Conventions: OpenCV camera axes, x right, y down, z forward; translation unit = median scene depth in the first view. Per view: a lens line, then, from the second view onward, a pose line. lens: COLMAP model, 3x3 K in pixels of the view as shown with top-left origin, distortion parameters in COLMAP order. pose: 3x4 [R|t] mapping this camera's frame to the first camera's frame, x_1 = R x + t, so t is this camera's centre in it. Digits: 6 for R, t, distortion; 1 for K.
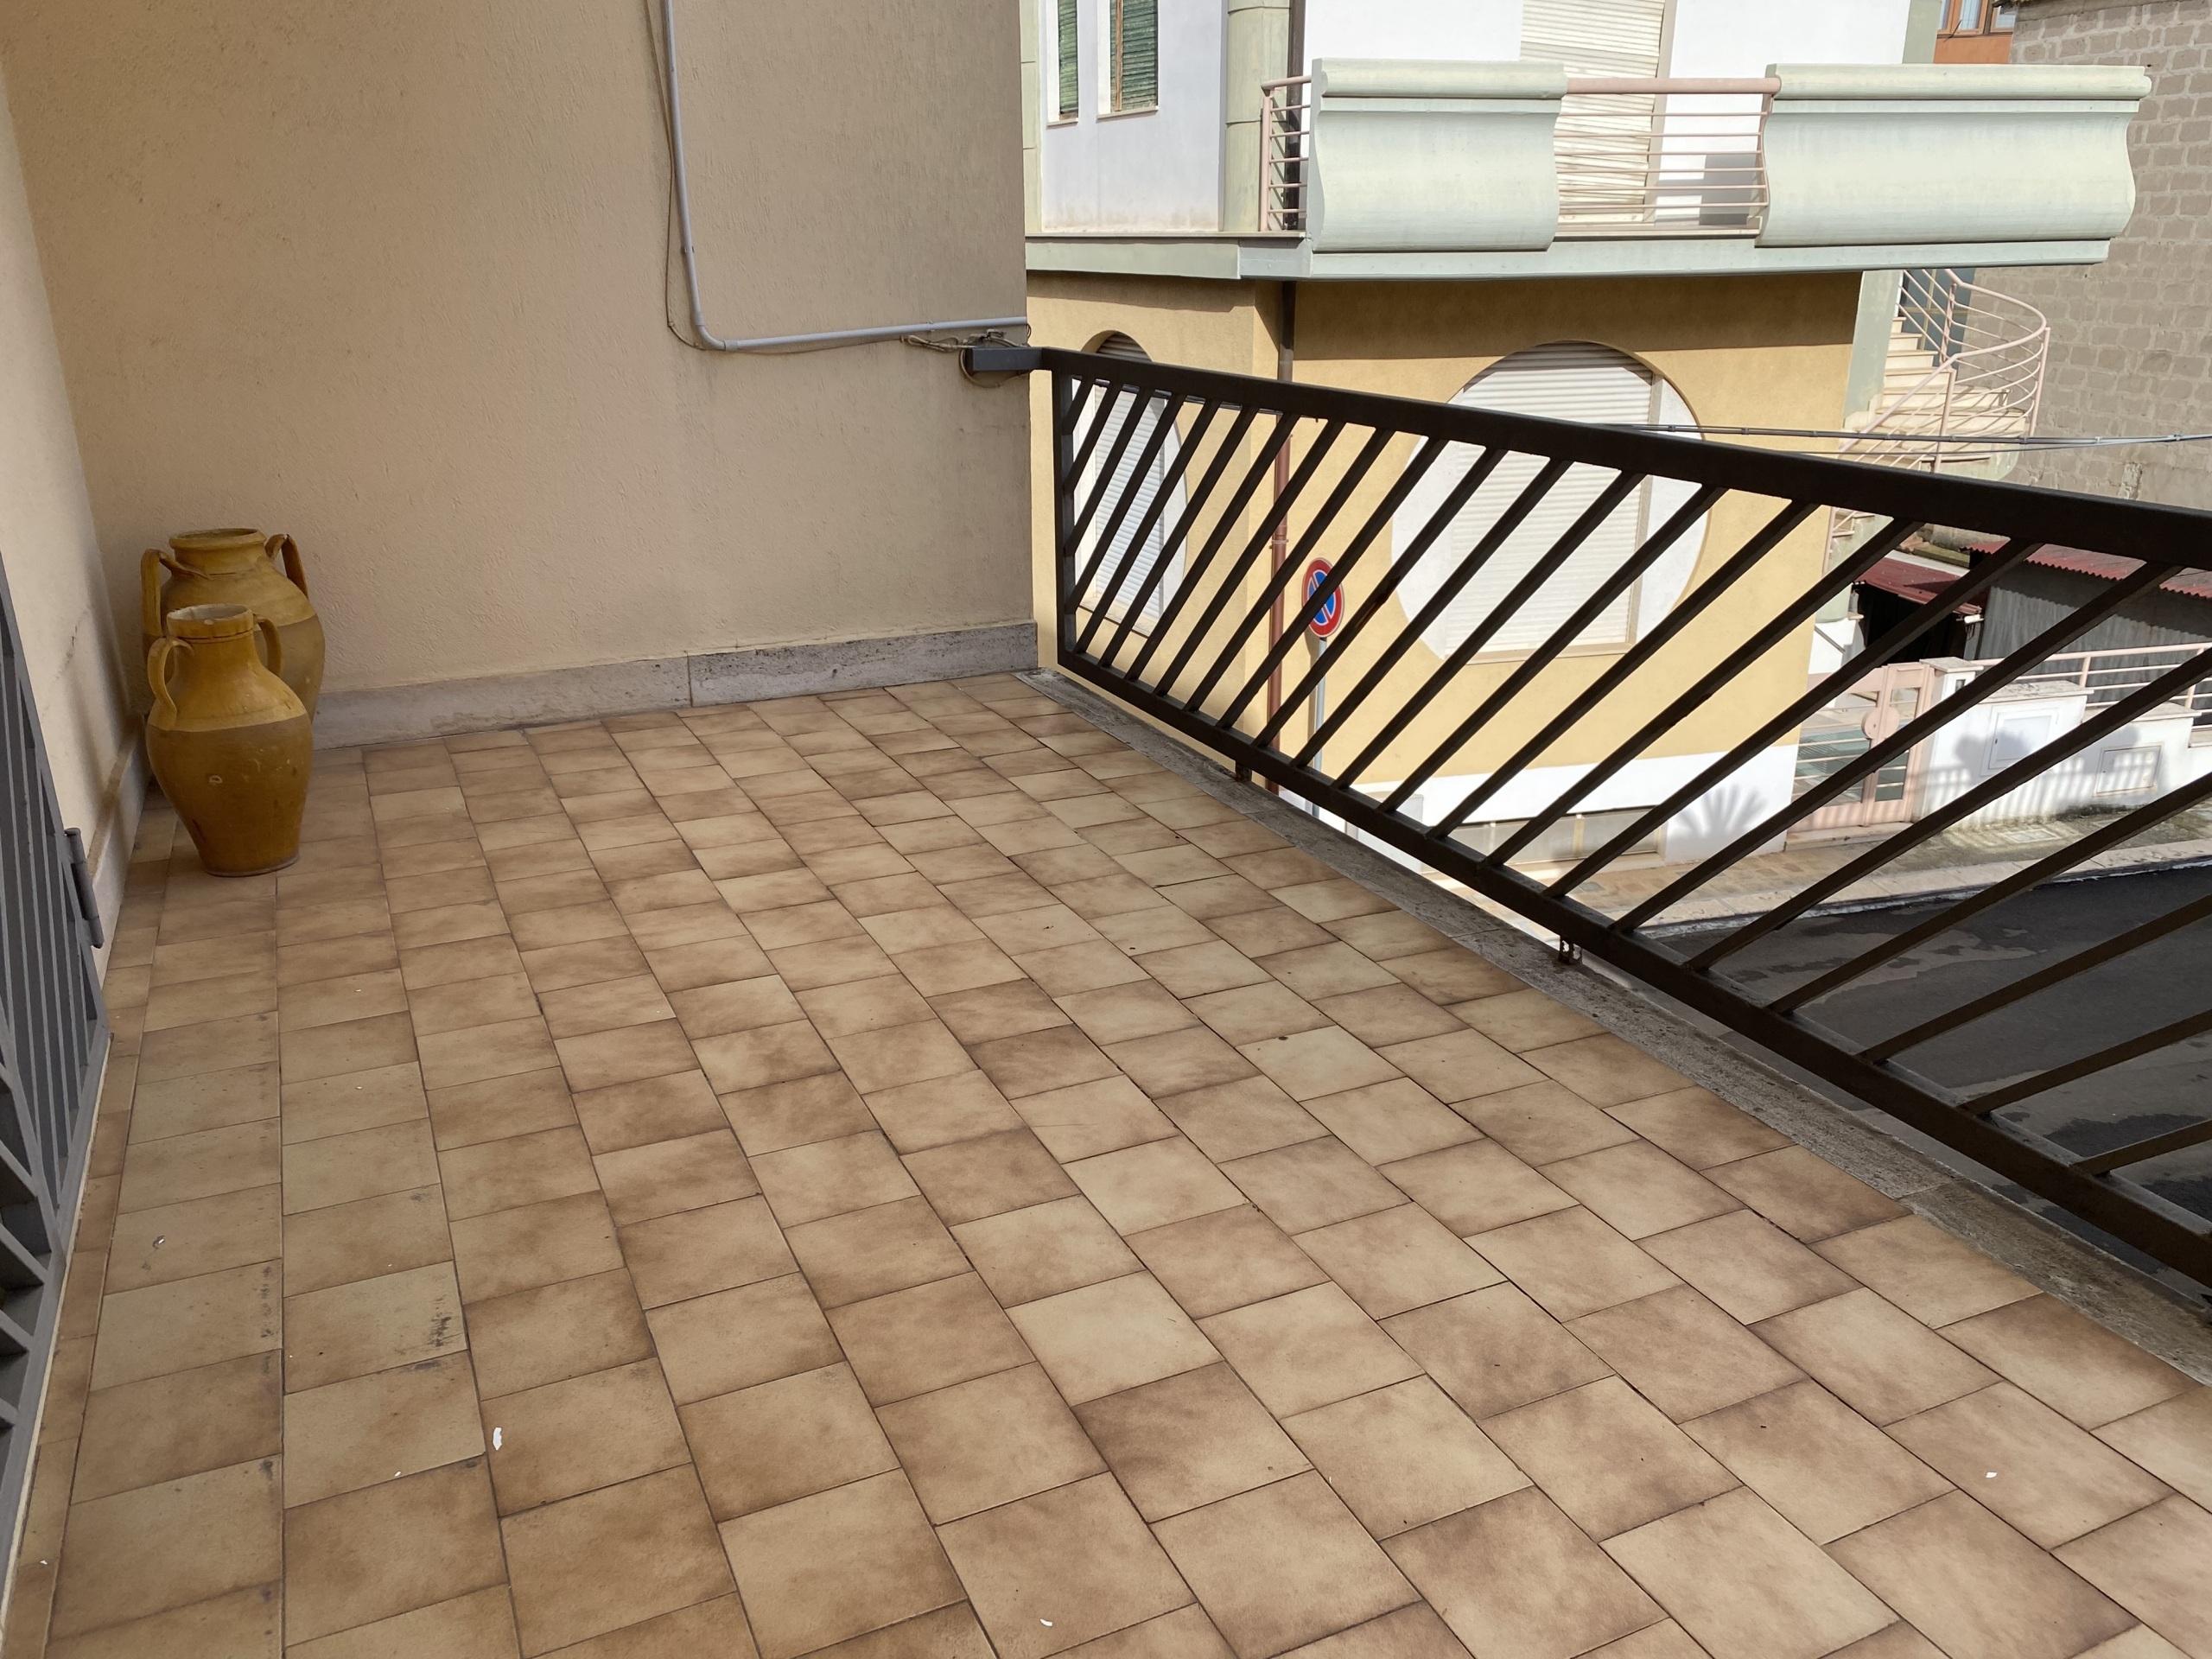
lens RADIAL K [[1733.7, 0, 1098.4], [0, 1733.7, 826.6], [0, 0, 1]] dist [0.013598, -0.004321]
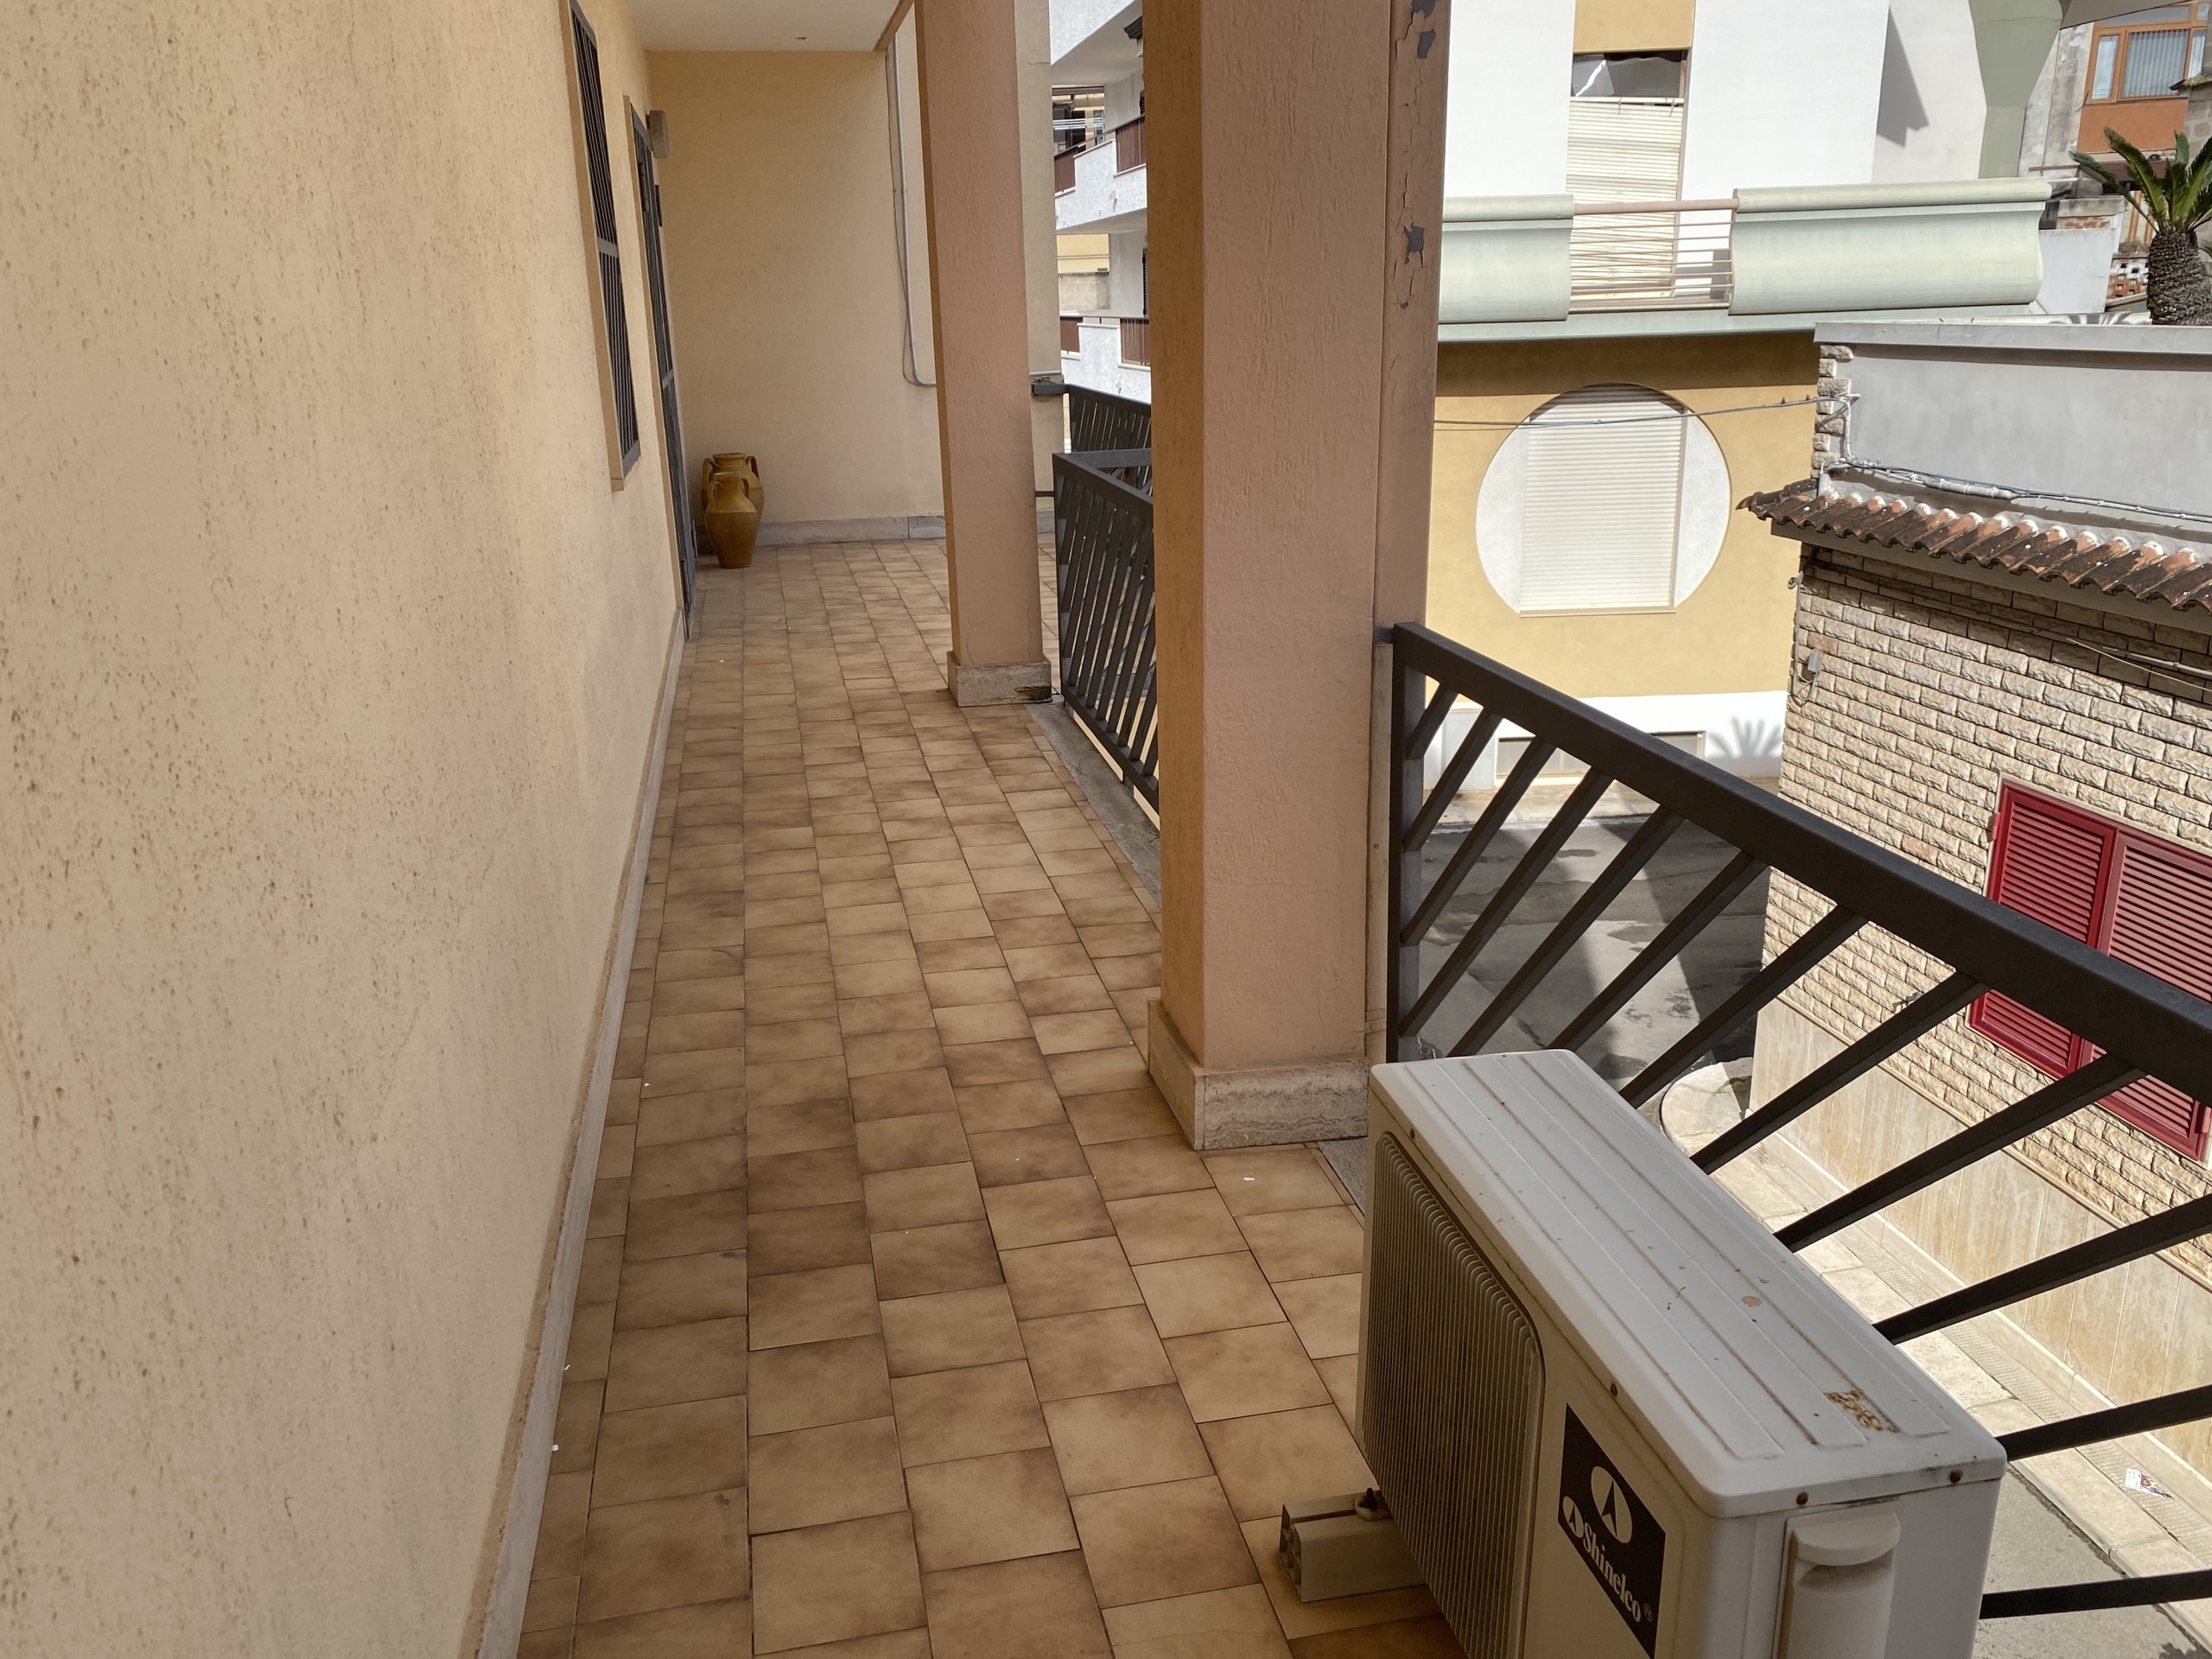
lens RADIAL K [[1733.7, 0, 1108.8], [0, 1733.7, 833.5], [0, 0, 1]] dist [0.013598, -0.004321]
pose [[0.974160, 0.050014, -0.220252, 0.223163], [-0.055339, 0.998304, -0.018069, 0.141257], [0.218975, 0.029791, 0.975276, -0.479146]]
